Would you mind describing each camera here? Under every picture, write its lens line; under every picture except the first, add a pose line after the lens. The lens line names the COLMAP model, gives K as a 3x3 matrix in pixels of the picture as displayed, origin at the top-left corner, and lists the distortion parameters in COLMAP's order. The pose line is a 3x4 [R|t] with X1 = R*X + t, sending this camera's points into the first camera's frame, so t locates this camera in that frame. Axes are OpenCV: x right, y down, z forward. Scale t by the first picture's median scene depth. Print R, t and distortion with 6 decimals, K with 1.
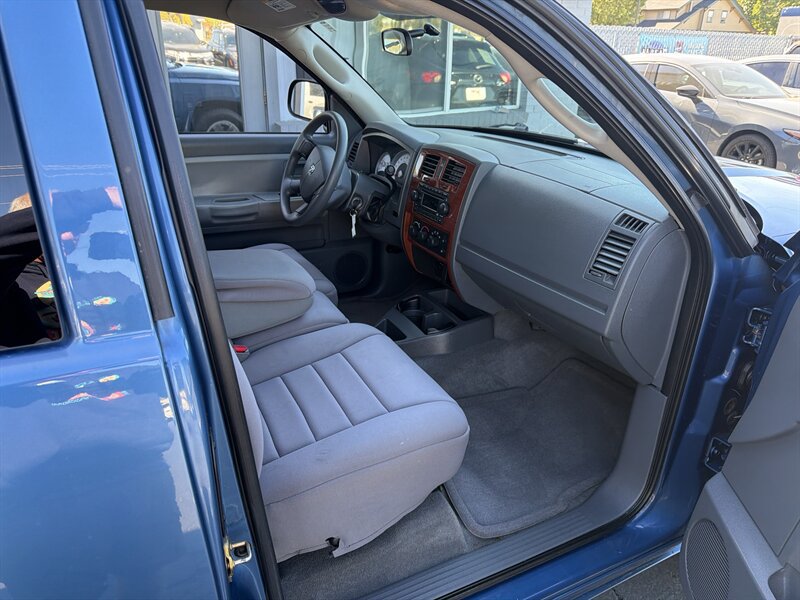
lens RADIAL K [[571.7, 0, 397.7], [0, 571.7, 302.3], [0, 0, 1]] dist [0.021122, -0.031839]
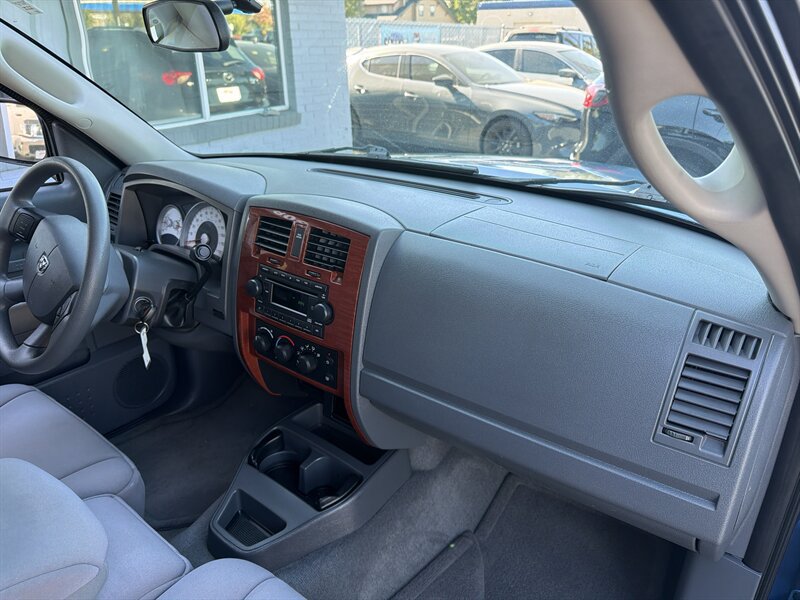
lens RADIAL K [[558.3, 0, 401.3], [0, 558.3, 288.8], [0, 0, 1]] dist [0.085100, -0.128248]
pose [[0.906321, -0.186716, 0.379102, -0.044519], [0.189403, 0.981424, 0.030566, -0.146385], [-0.377767, 0.044100, 0.924850, 0.337914]]
